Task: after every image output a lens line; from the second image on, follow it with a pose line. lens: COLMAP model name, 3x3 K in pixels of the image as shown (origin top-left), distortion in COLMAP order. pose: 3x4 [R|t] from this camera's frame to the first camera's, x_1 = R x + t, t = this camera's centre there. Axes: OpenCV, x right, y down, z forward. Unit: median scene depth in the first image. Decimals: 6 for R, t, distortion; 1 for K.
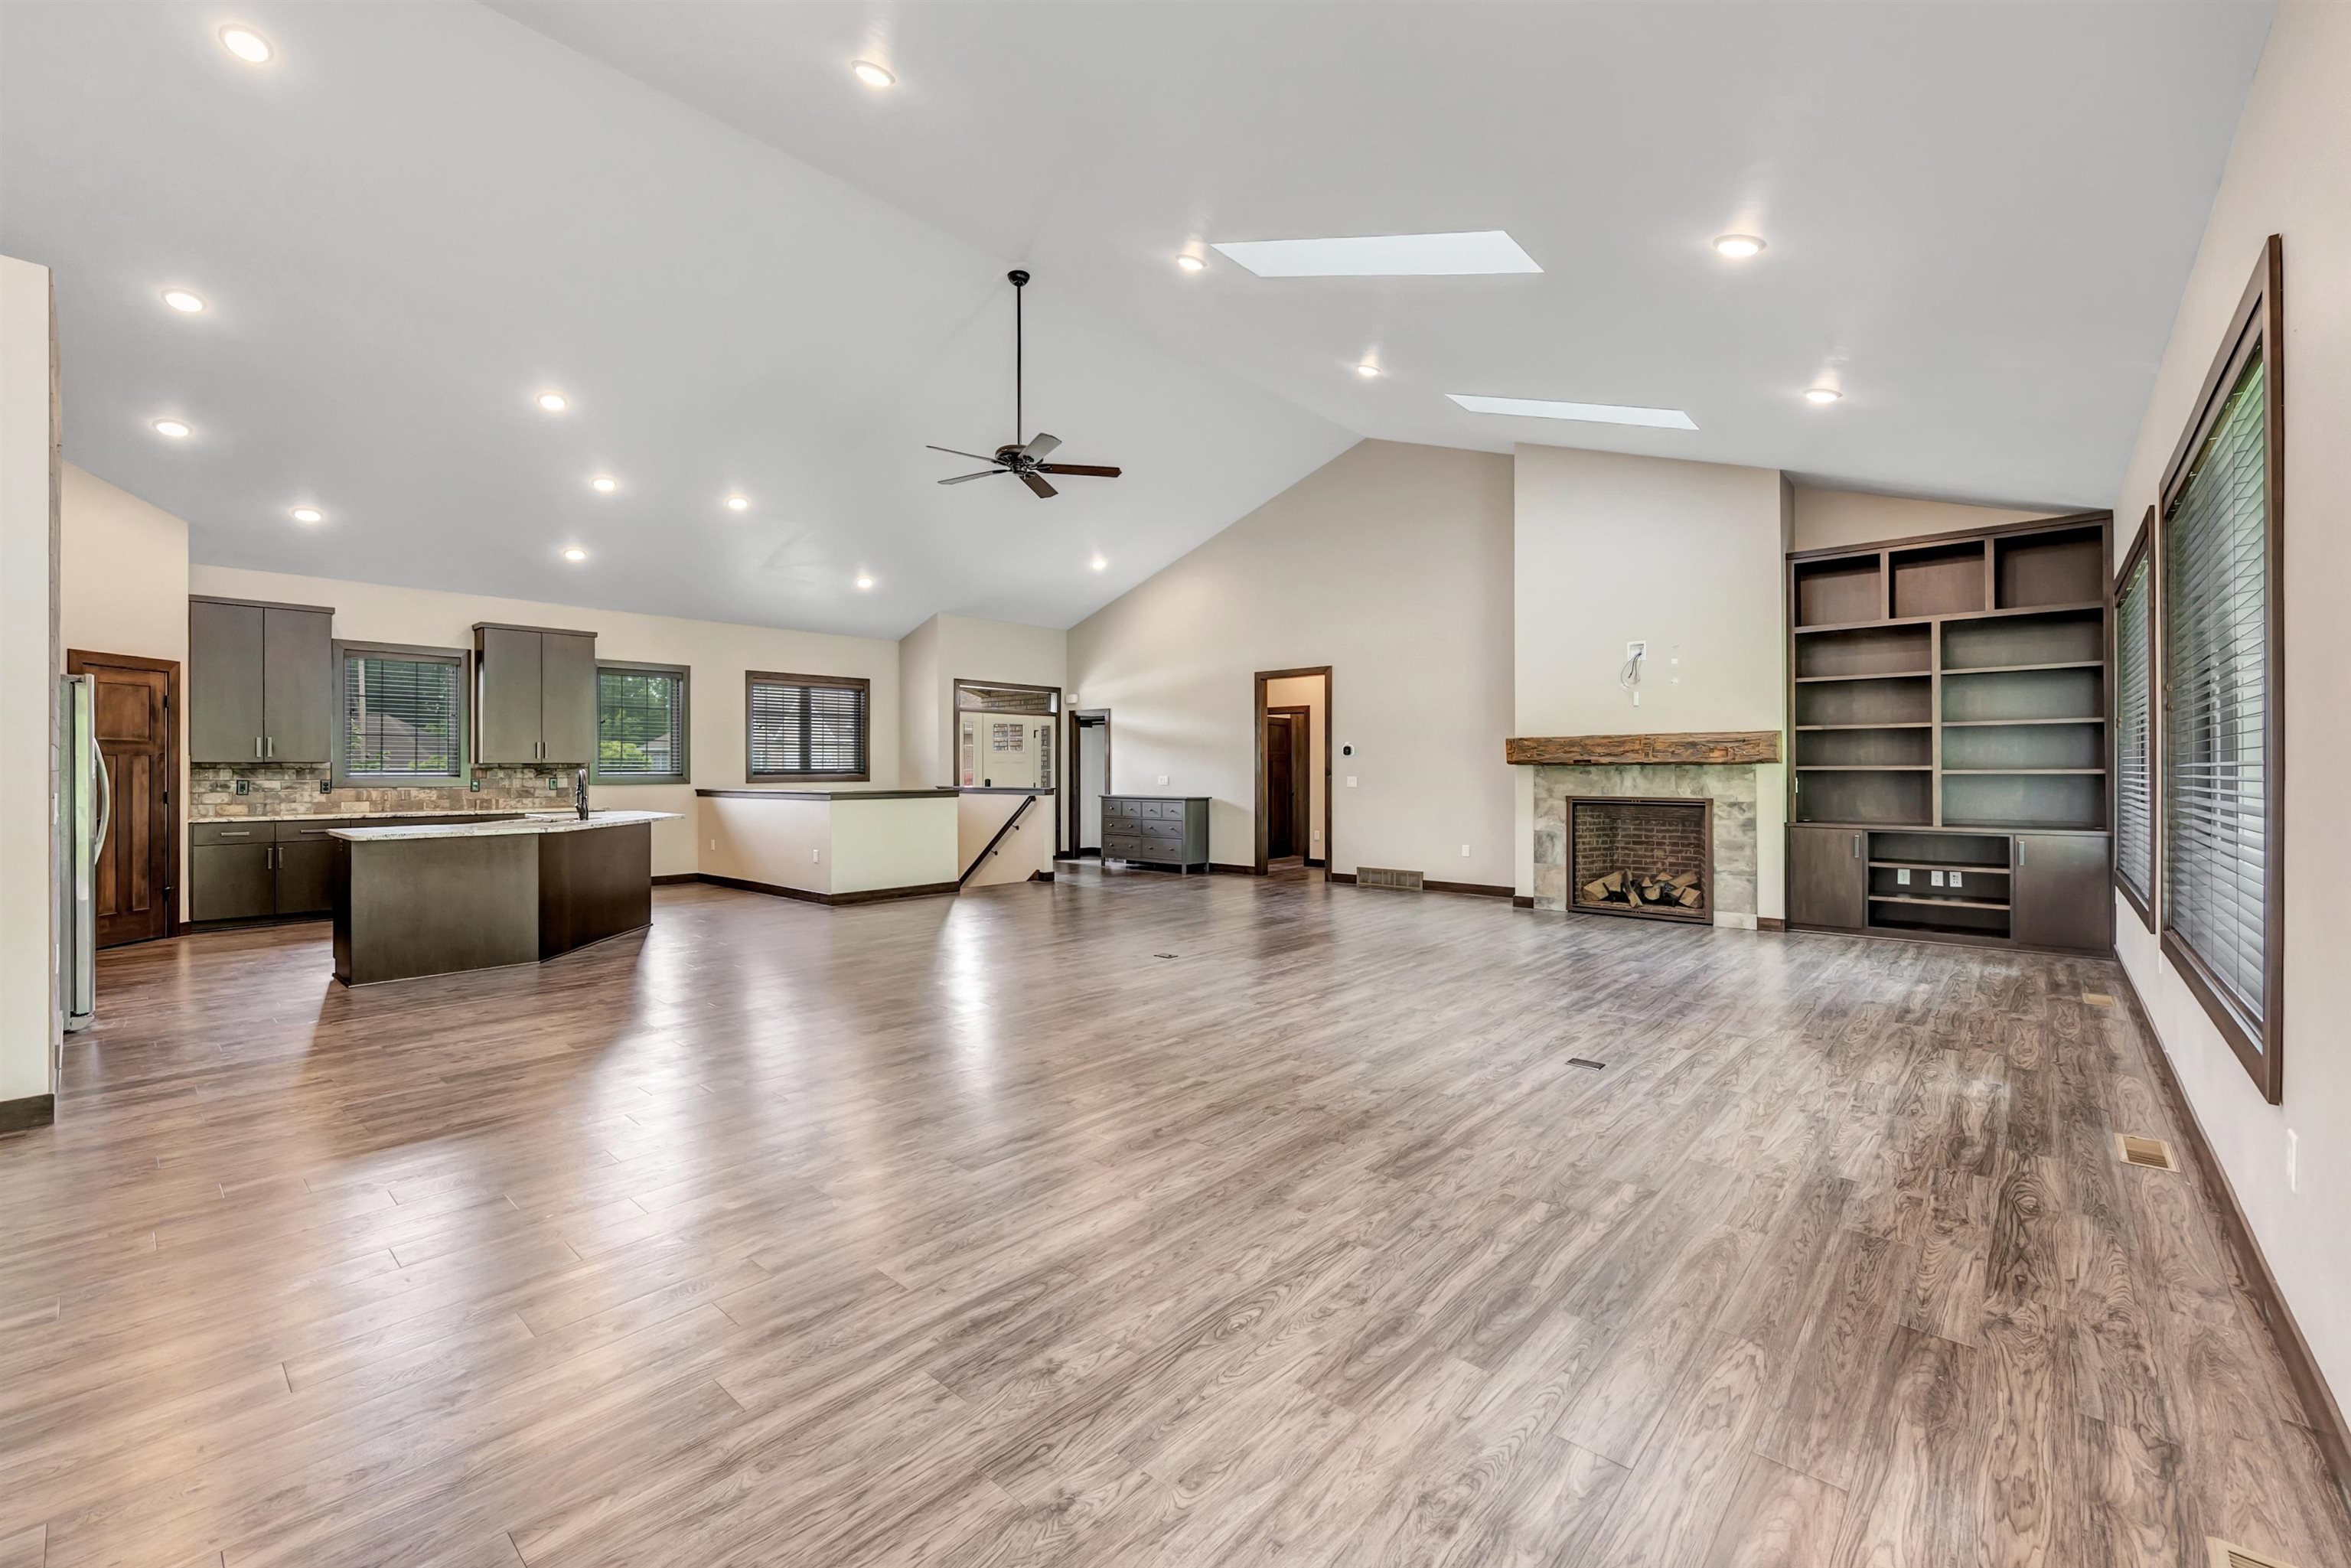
lens RADIAL K [[959.0, 0, 1146.5], [0, 959.0, 767.2], [0, 0, 1]] dist [-0.002893, 0.000179]
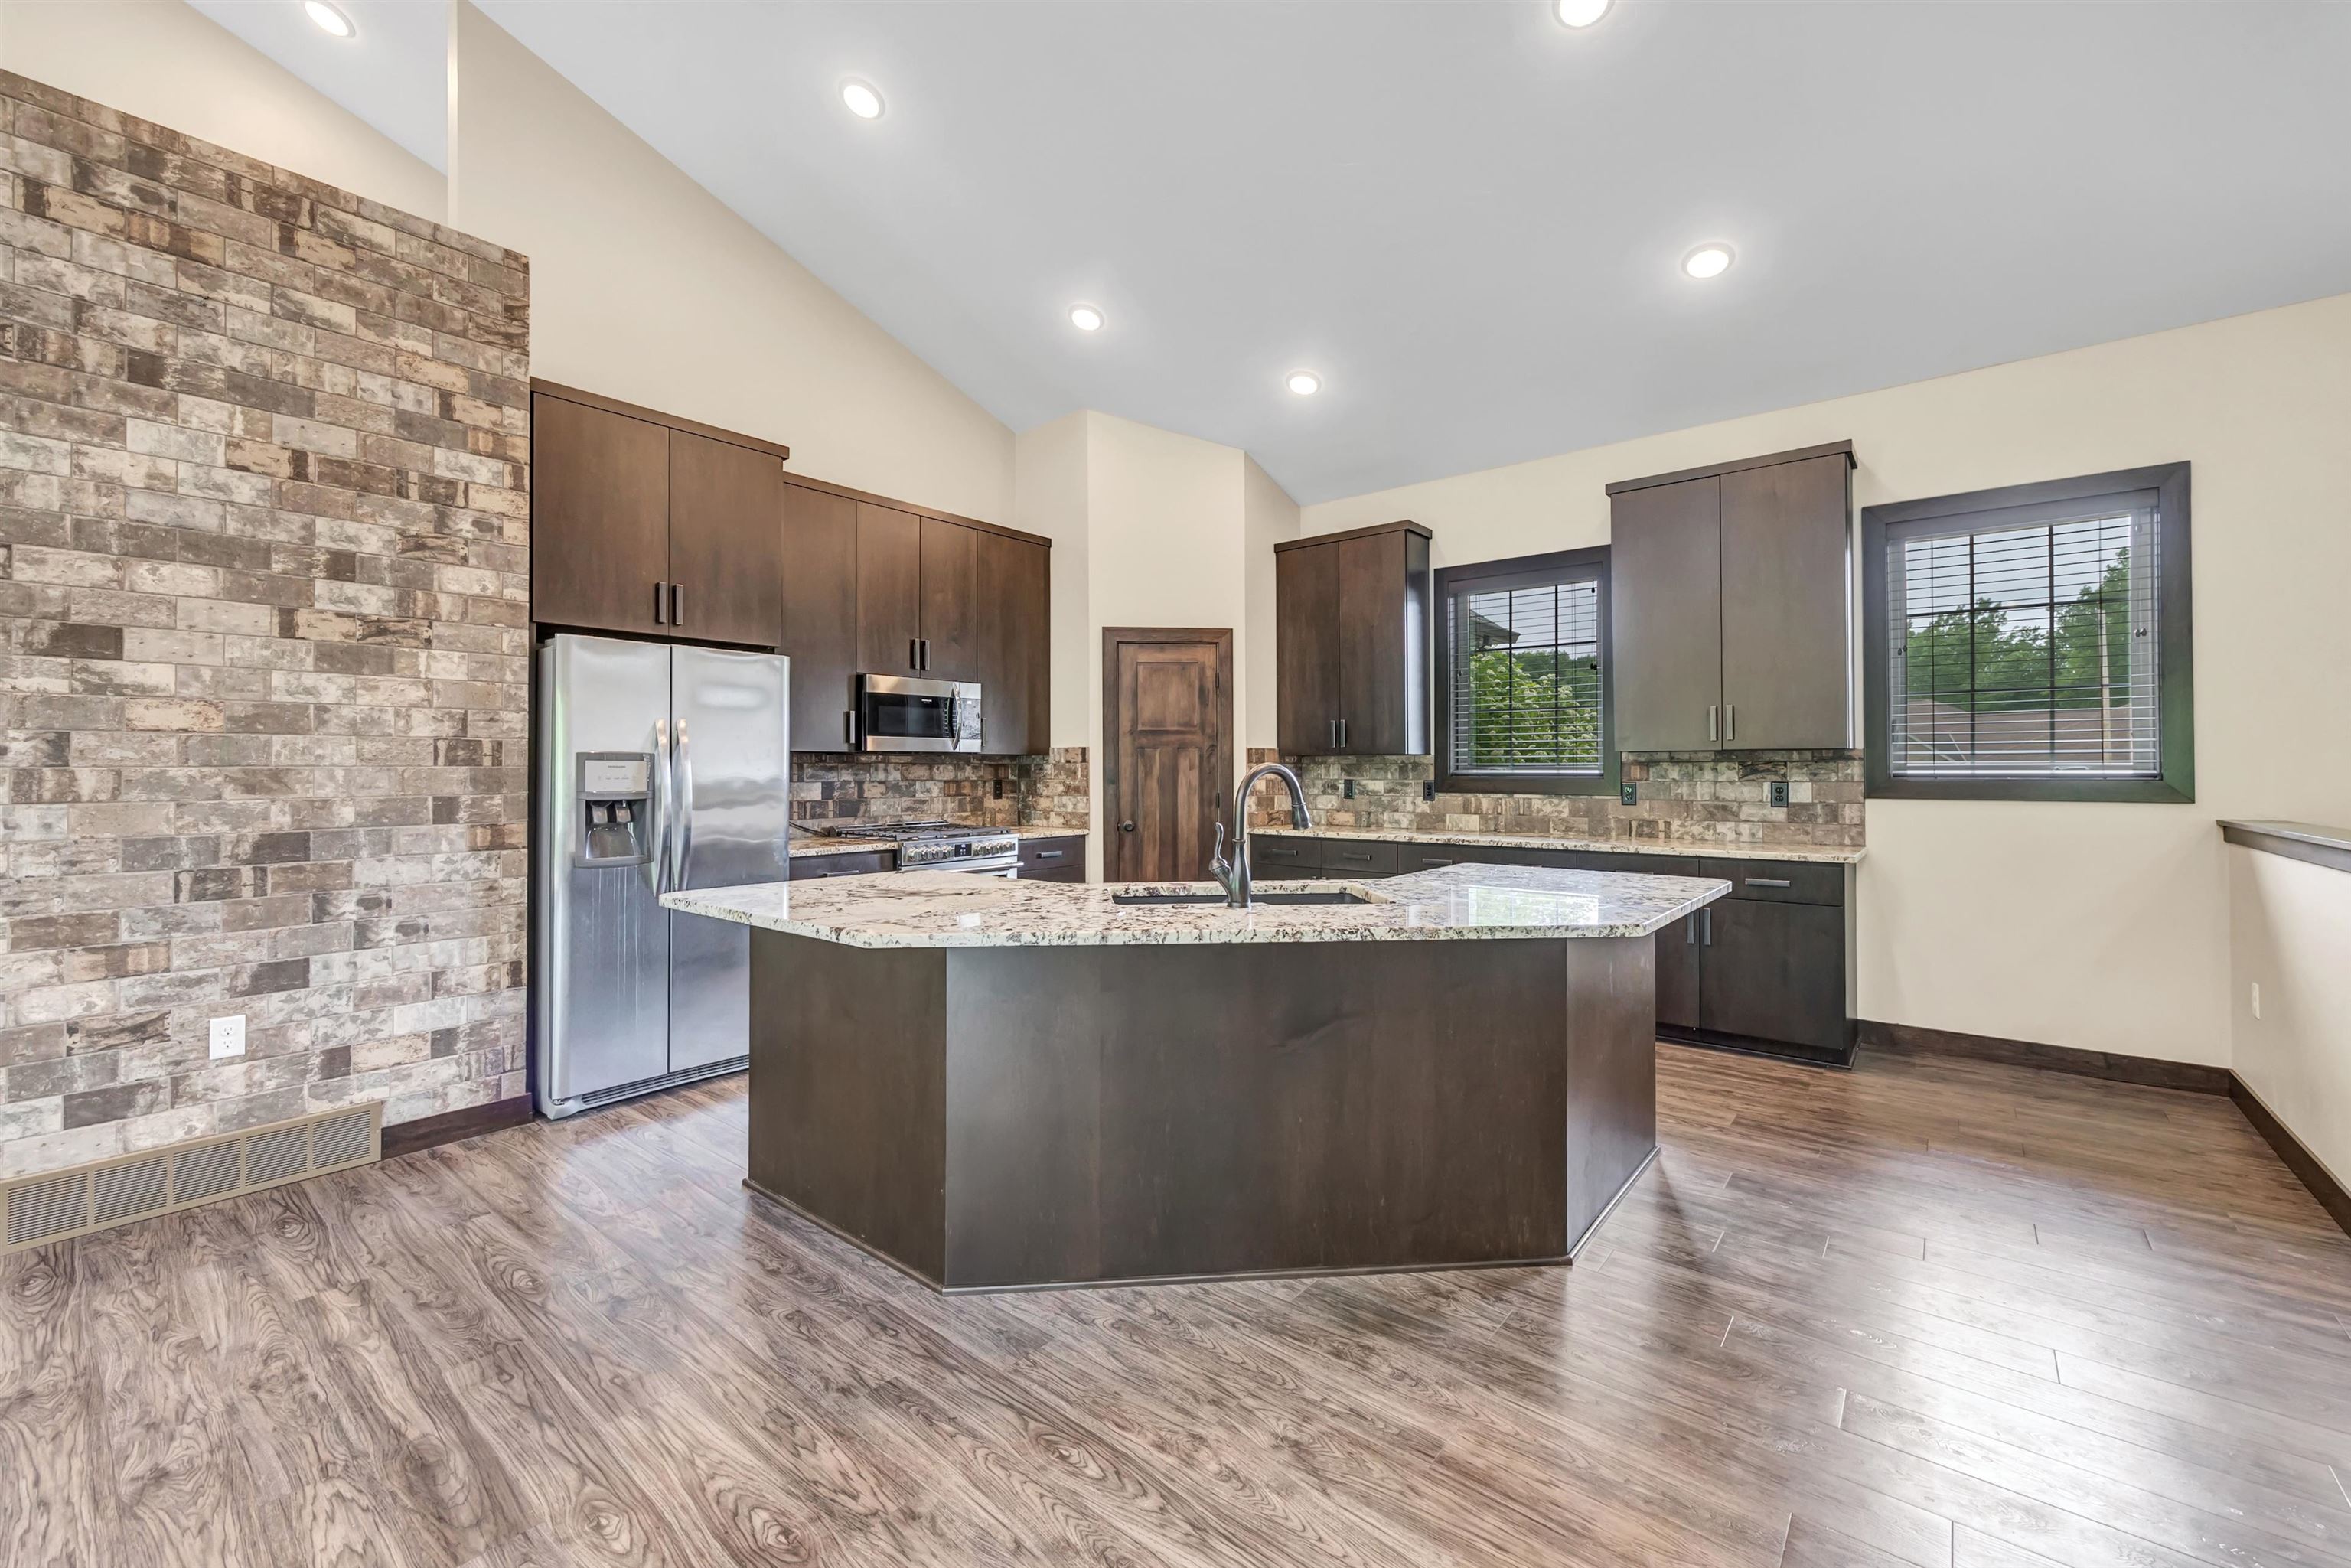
lens RADIAL K [[957.6, 0, 1169.6], [0, 957.6, 761.9], [0, 0, 1]] dist [0.002635, 0.000040]
pose [[0.051805, -0.006327, -0.998637, -0.220993], [0.004022, 0.999973, -0.006127, 0.004388], [0.998649, -0.003699, 0.051829, 0.901438]]
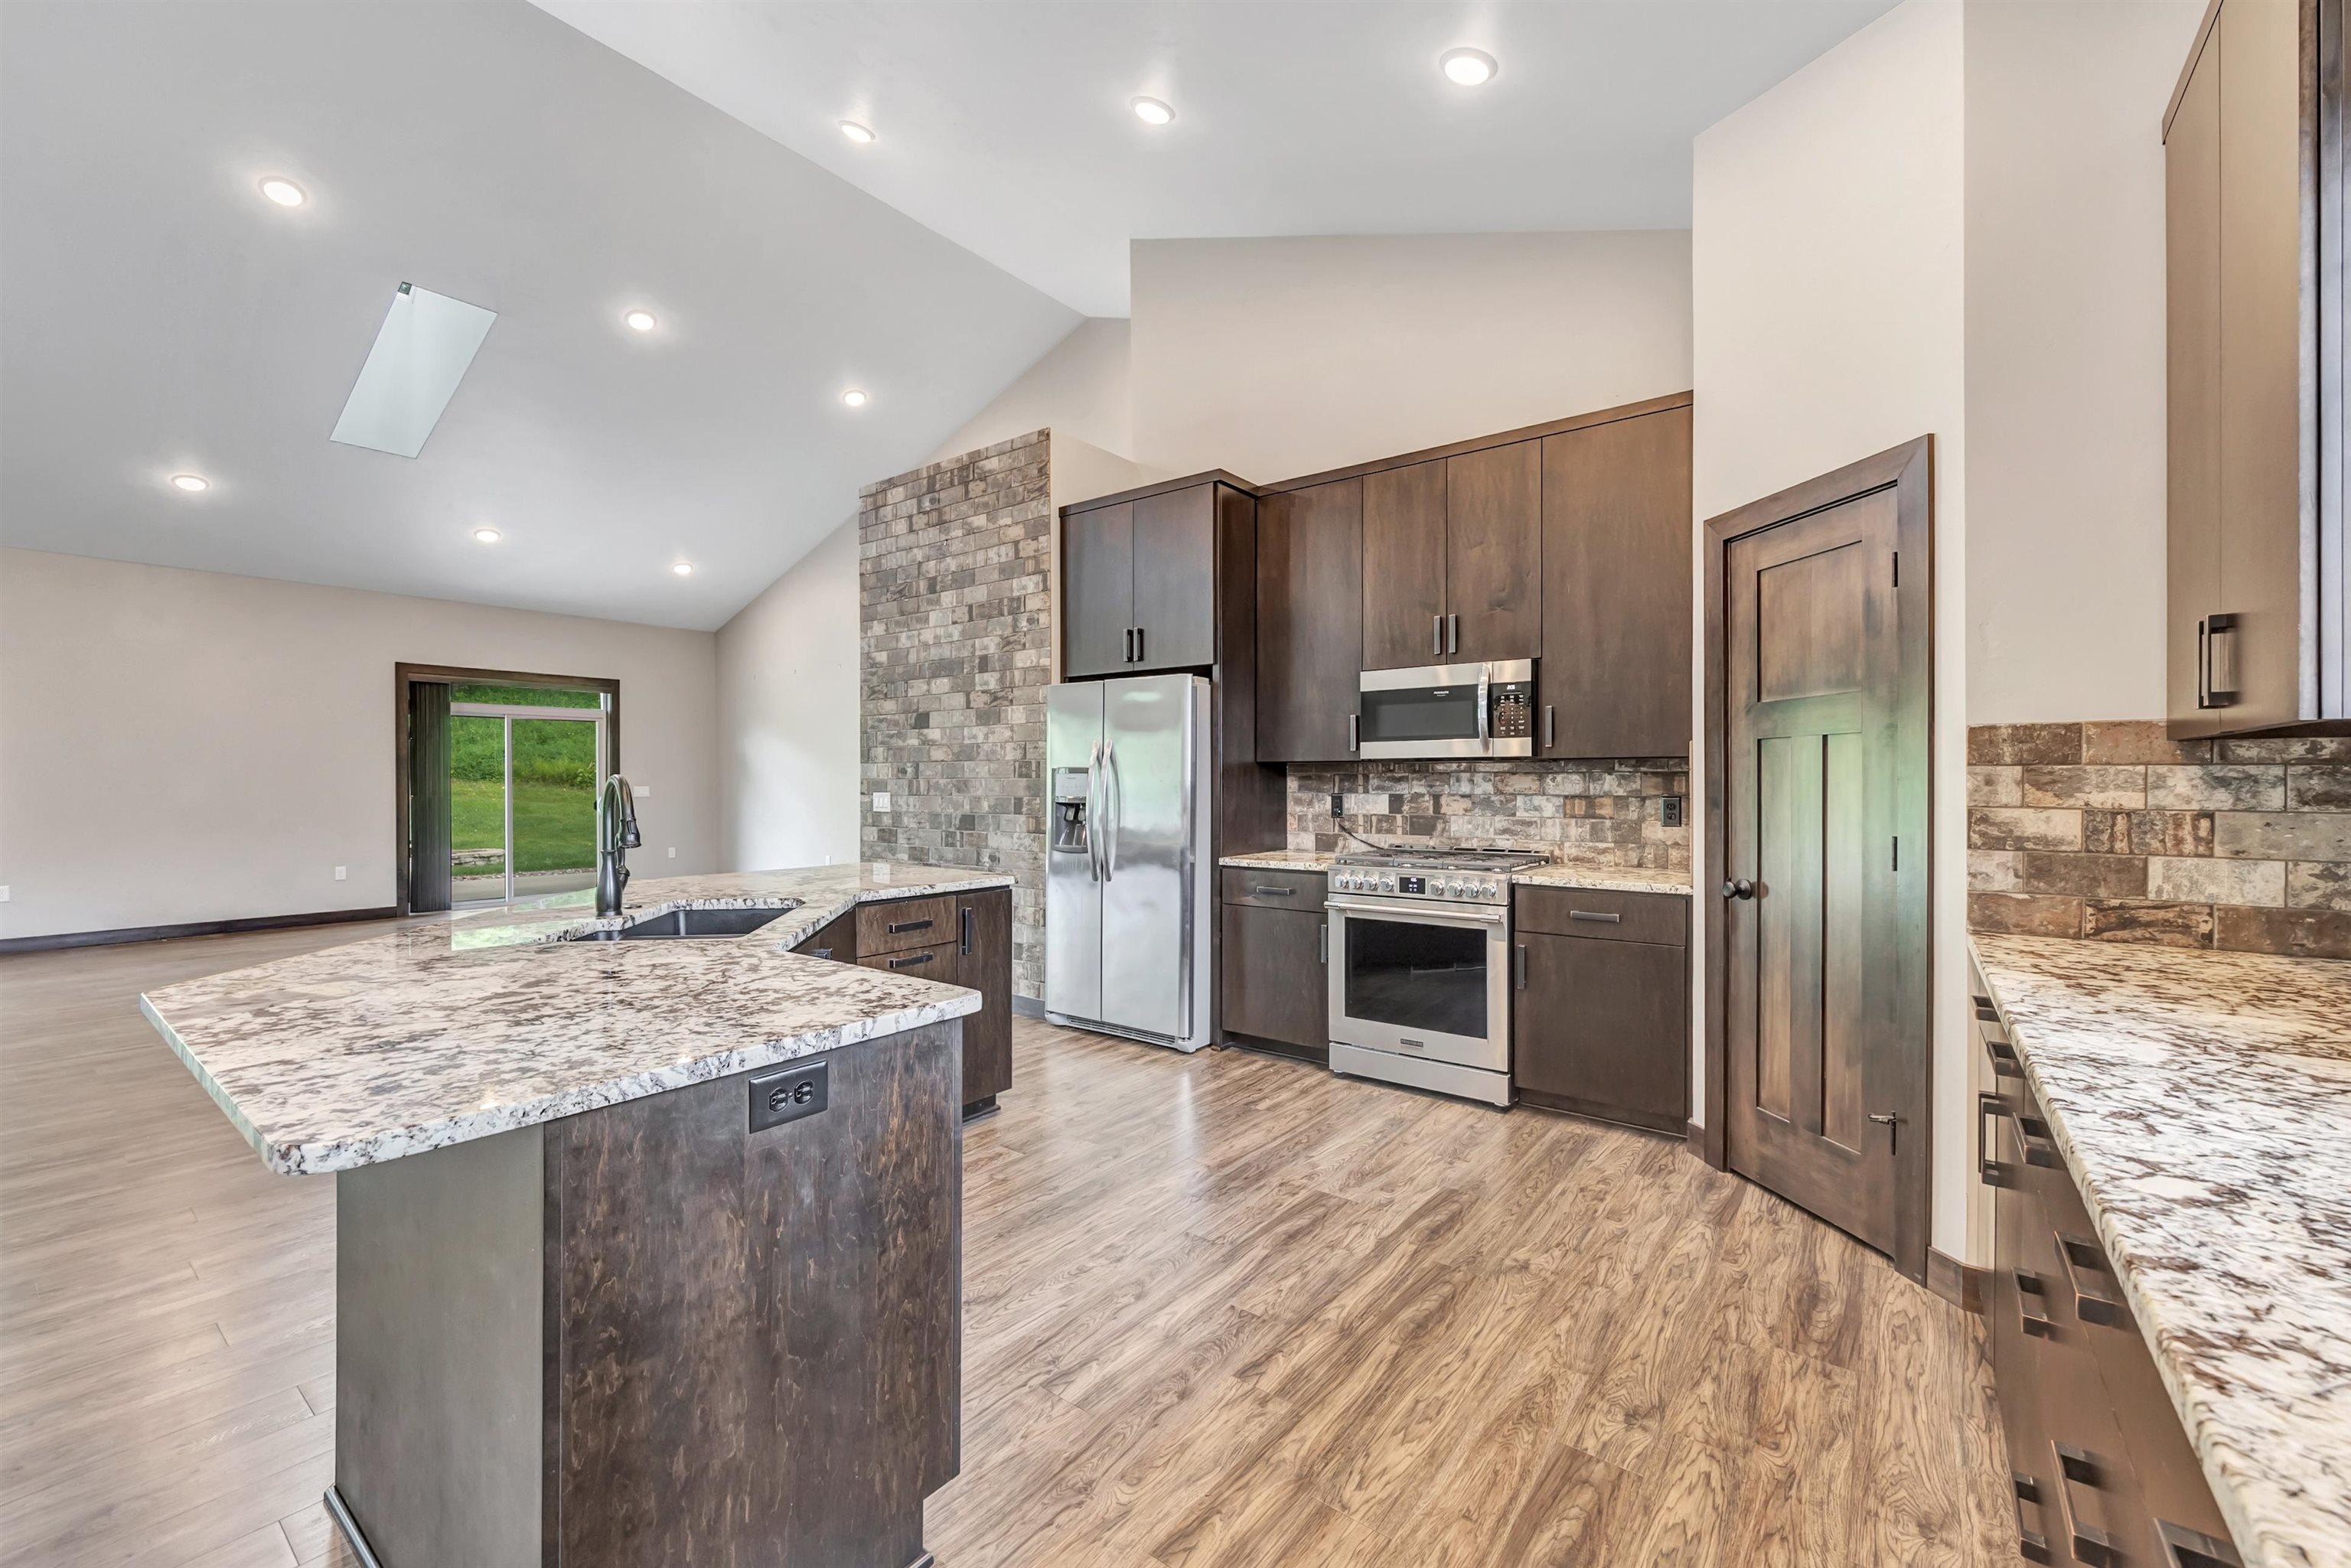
lens RADIAL K [[957.0, 0, 1158.3], [0, 957.0, 786.1], [0, 0, 1]] dist [0.015420, 0.000092]
pose [[-0.997183, 0.002420, -0.074962, -0.725334], [0.002226, 0.999994, 0.002682, 0.006485], [0.074968, 0.002508, -0.997183, 1.295723]]
